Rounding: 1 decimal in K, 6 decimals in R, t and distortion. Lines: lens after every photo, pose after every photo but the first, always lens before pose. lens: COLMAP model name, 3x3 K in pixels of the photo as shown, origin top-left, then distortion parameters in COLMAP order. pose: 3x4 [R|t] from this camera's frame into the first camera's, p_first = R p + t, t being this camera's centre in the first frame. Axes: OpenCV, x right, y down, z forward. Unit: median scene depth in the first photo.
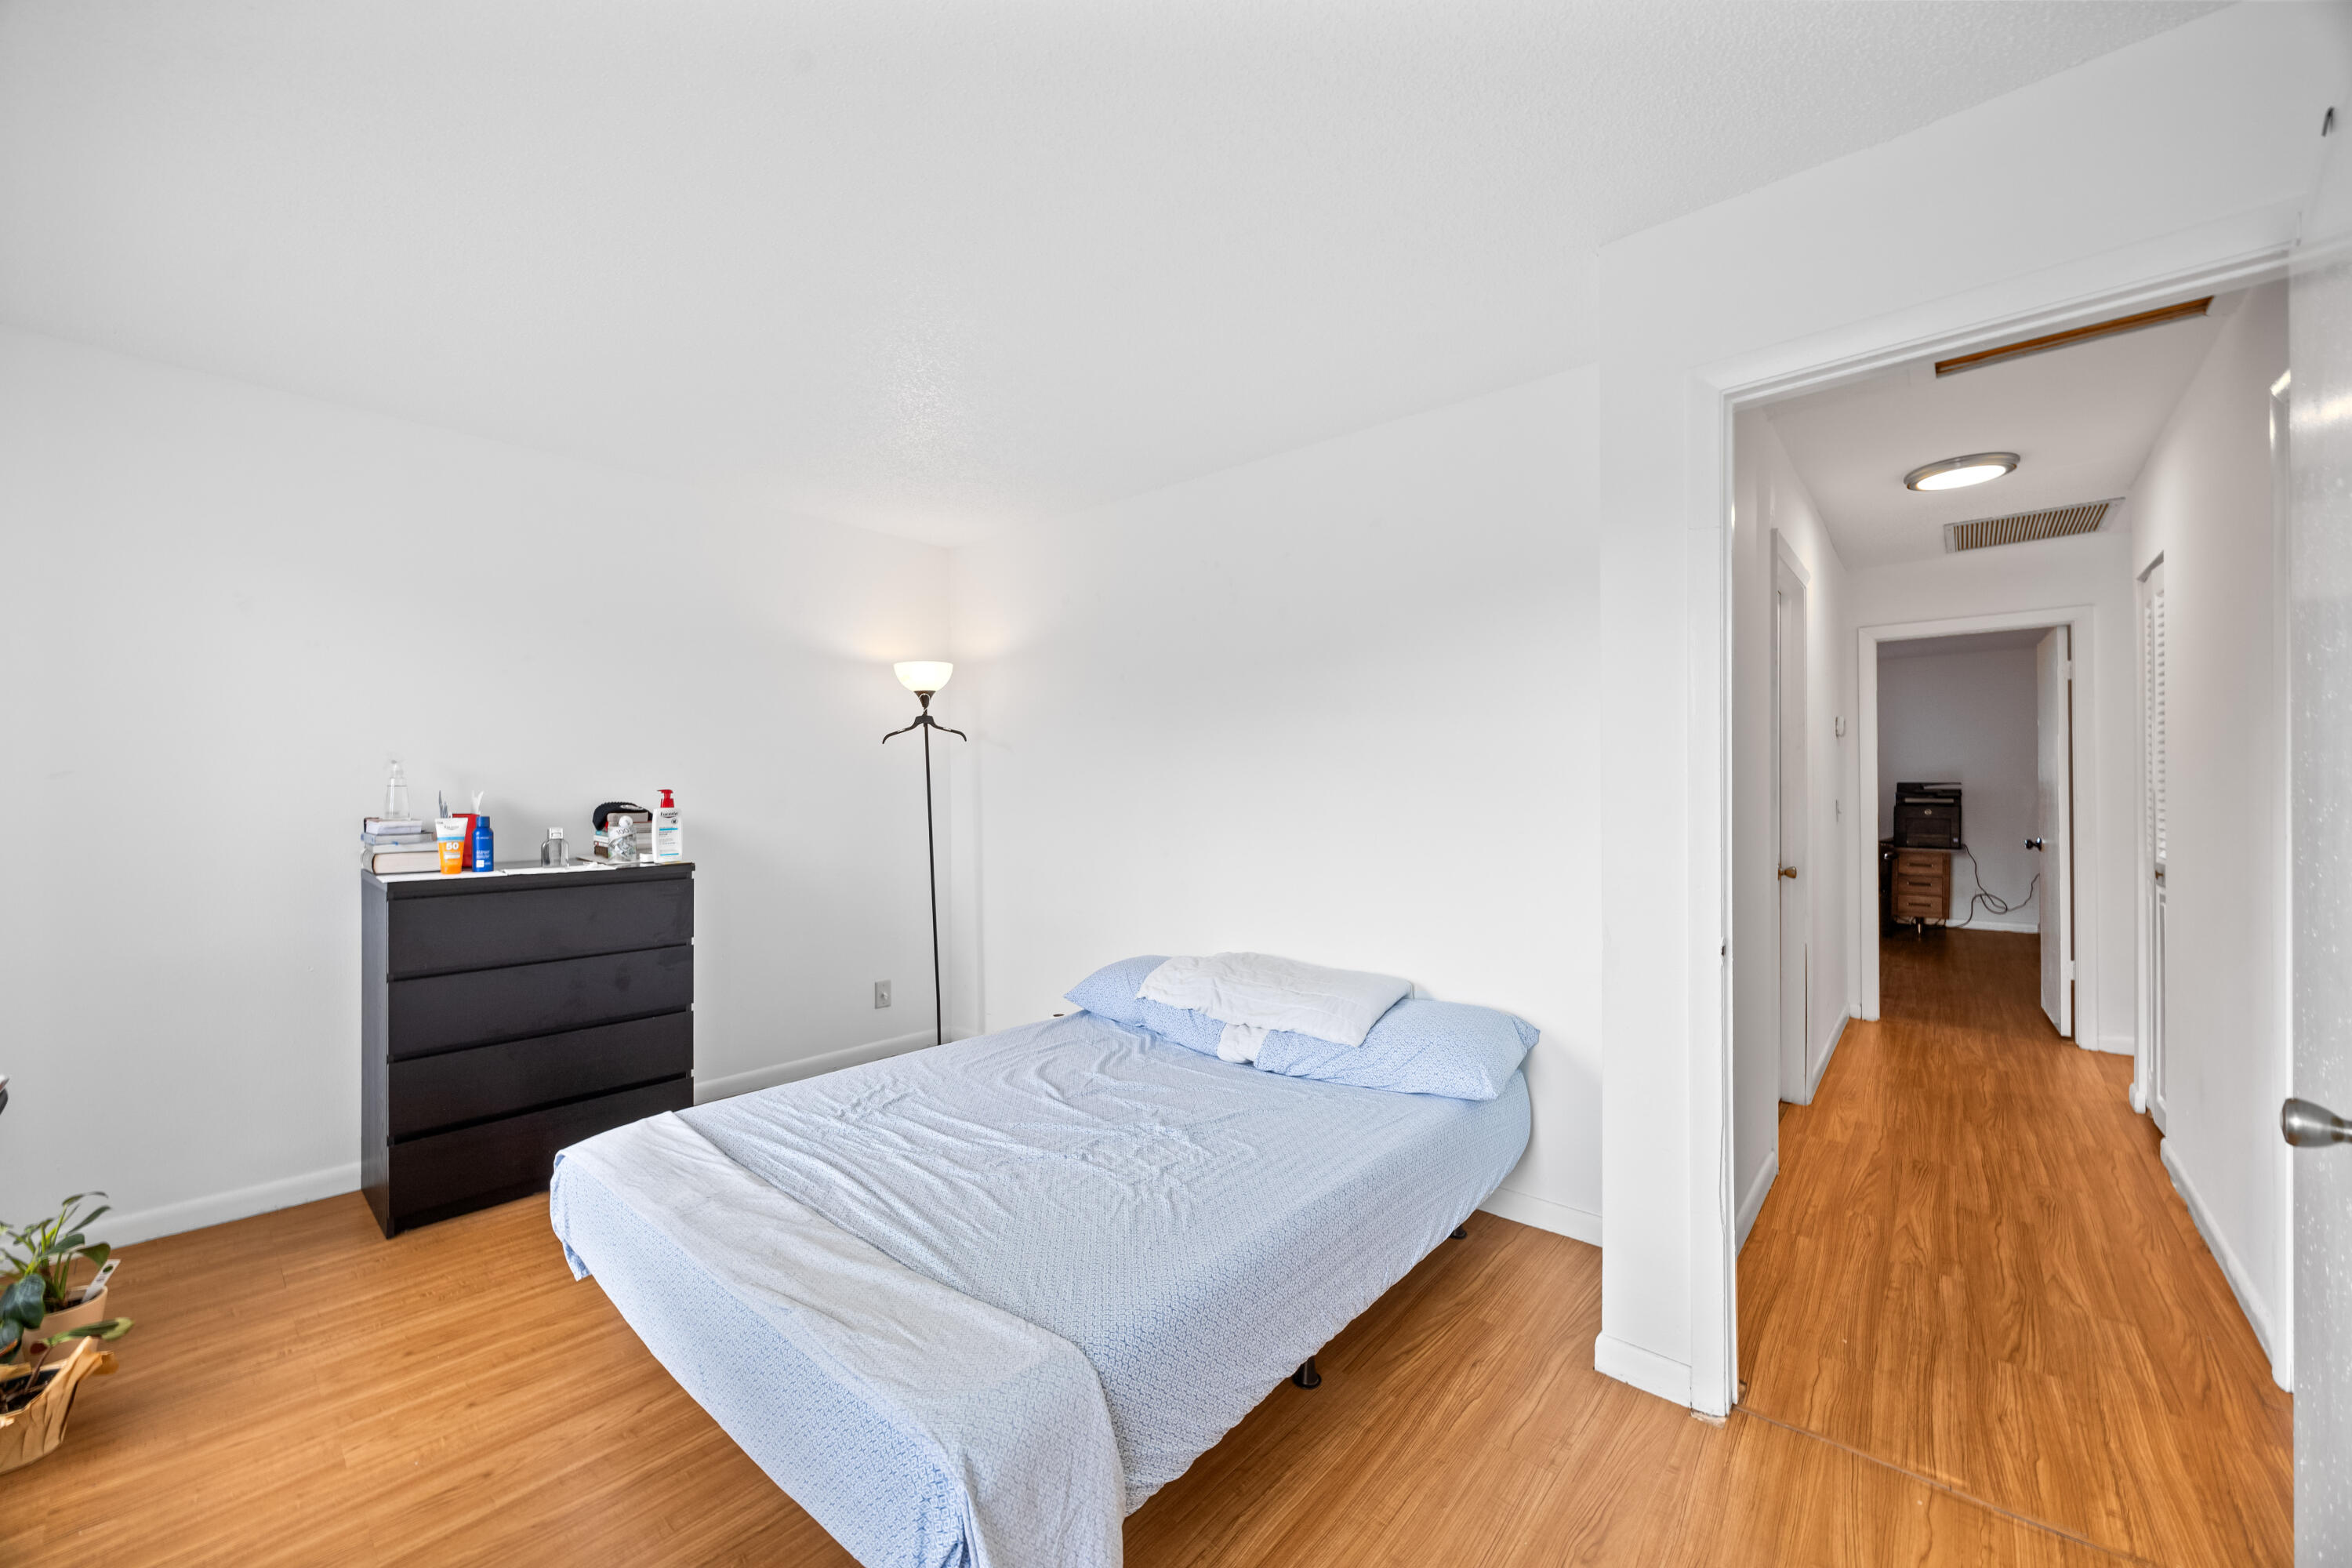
lens RADIAL K [[899.6, 0, 1165.9], [0, 899.6, 780.9], [0, 0, 1]] dist [0.000548, -0.000191]
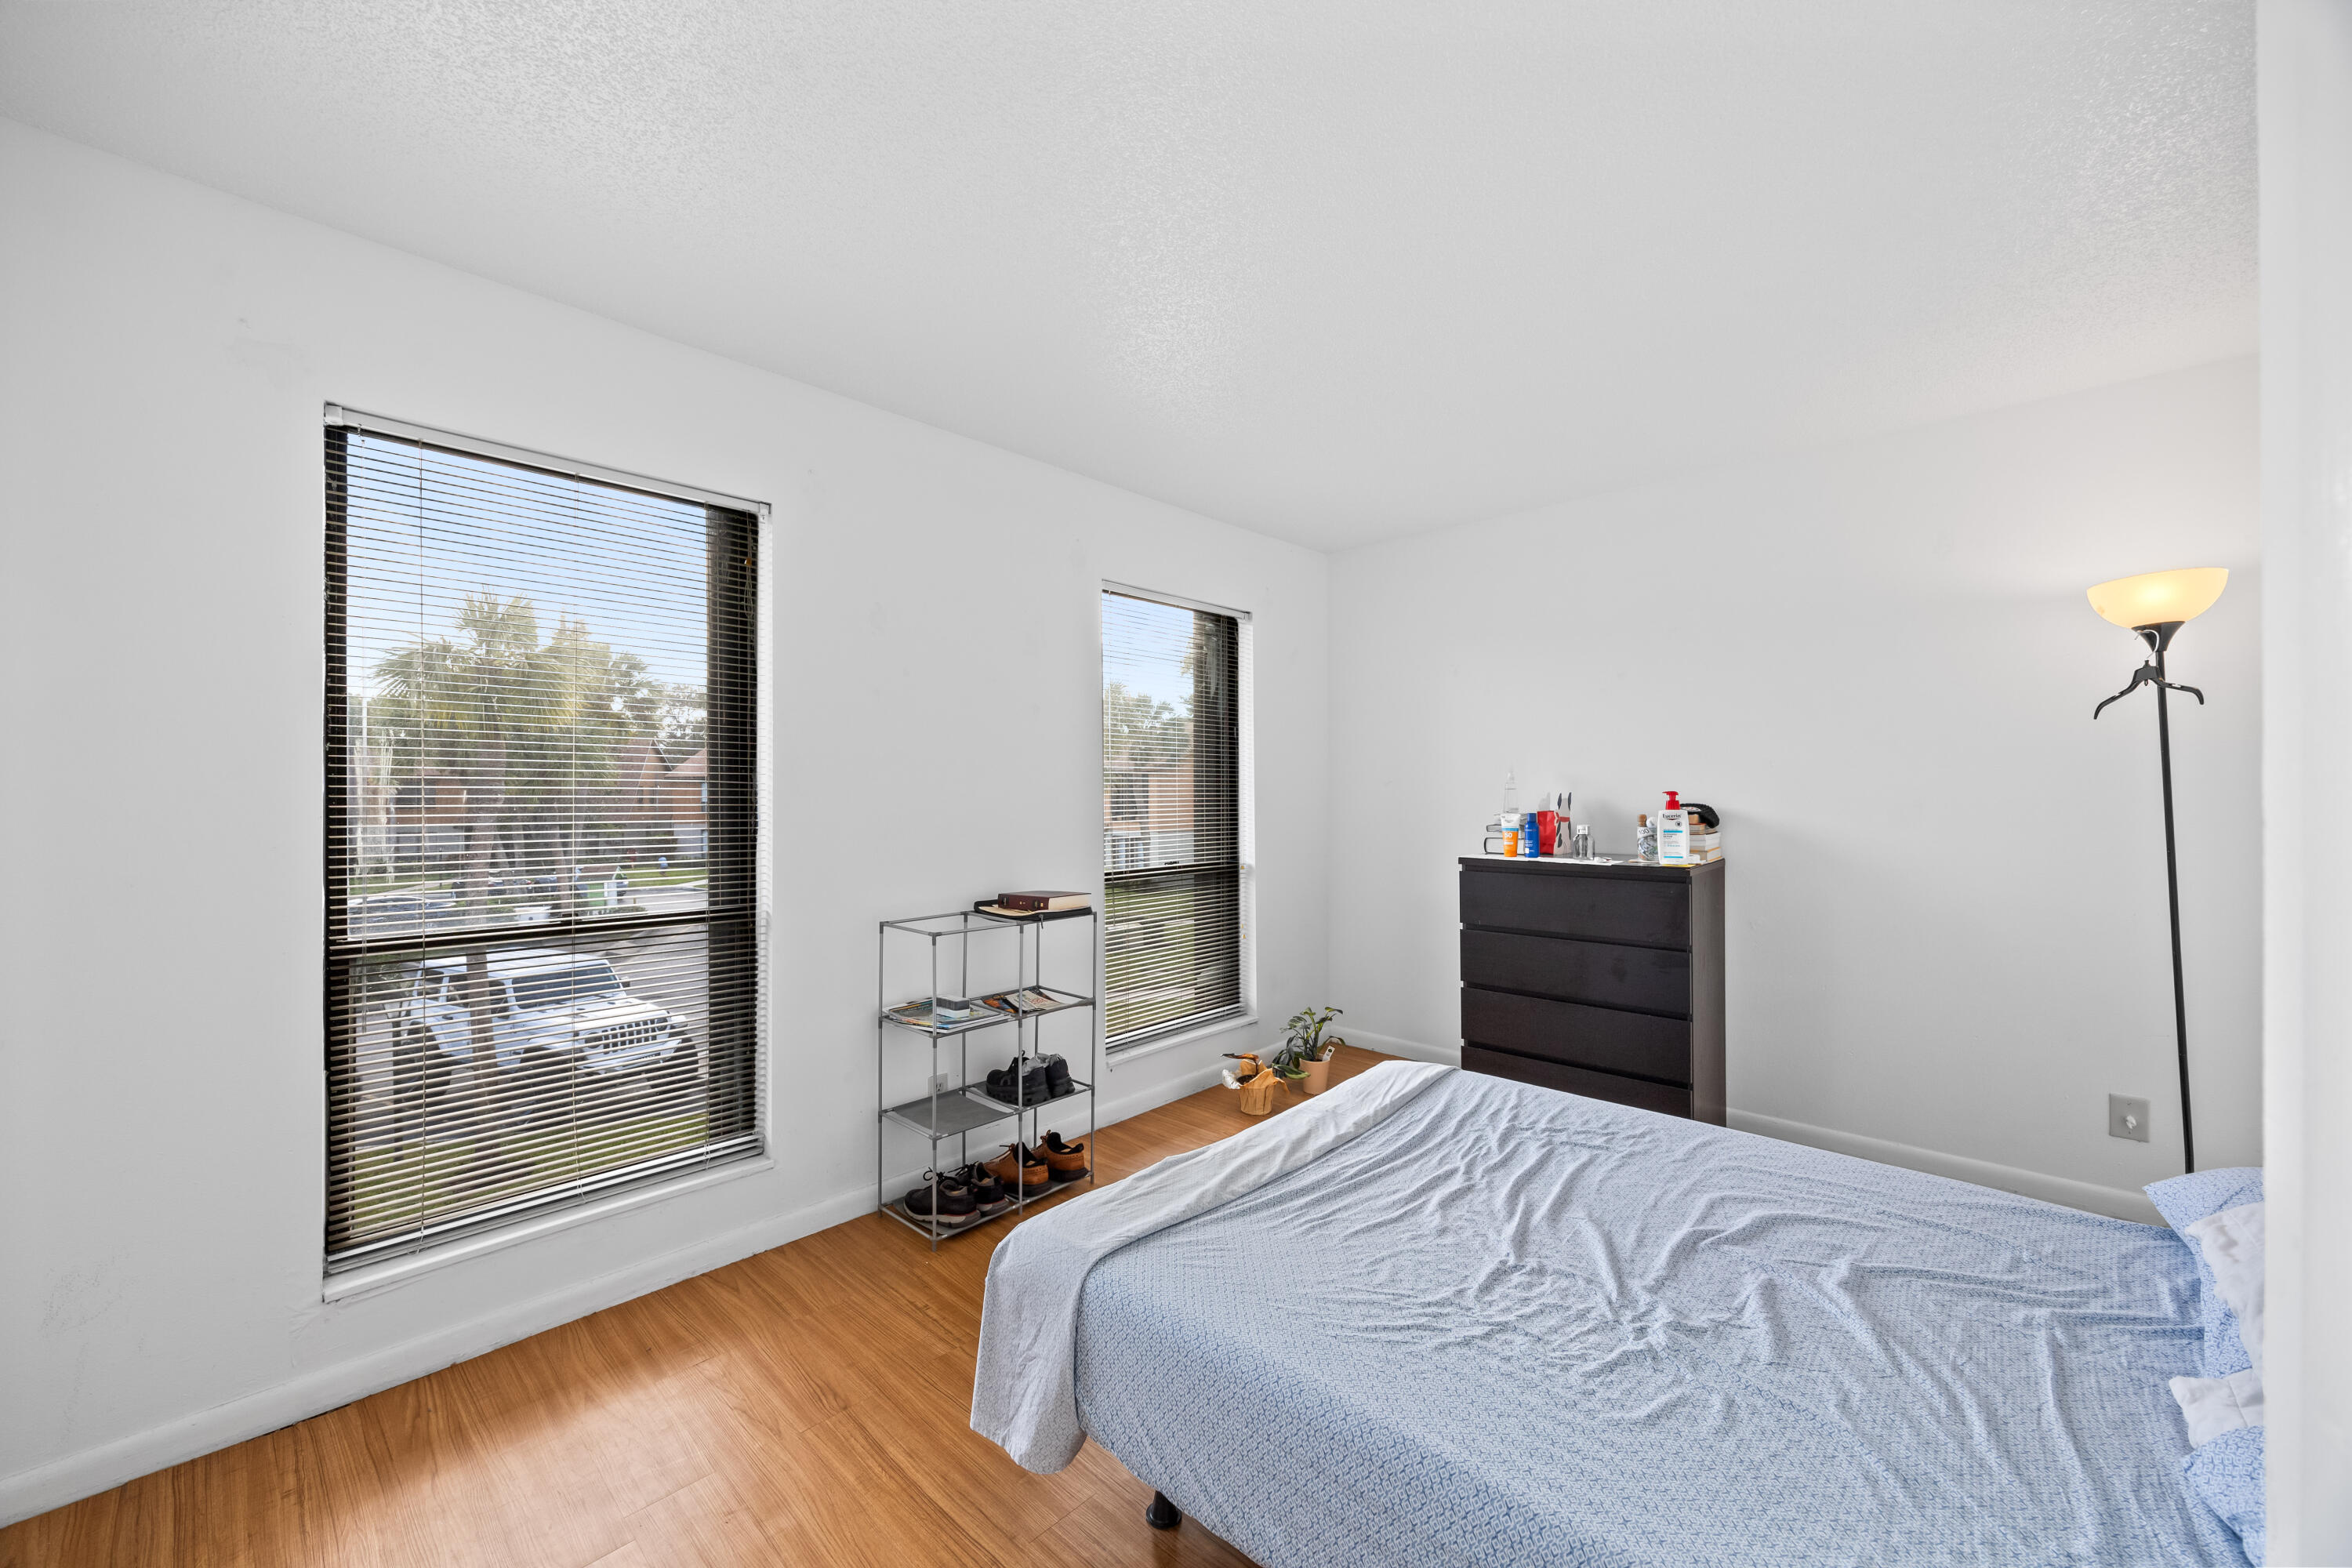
lens RADIAL K [[899.6, 0, 1165.9], [0, 899.6, 780.9], [0, 0, 1]] dist [0.000548, -0.000191]
pose [[-0.041668, -0.010926, -0.999072, 0.486143], [0.016206, 0.999801, -0.011610, 0.000542], [0.999000, -0.016674, -0.041482, 0.509701]]
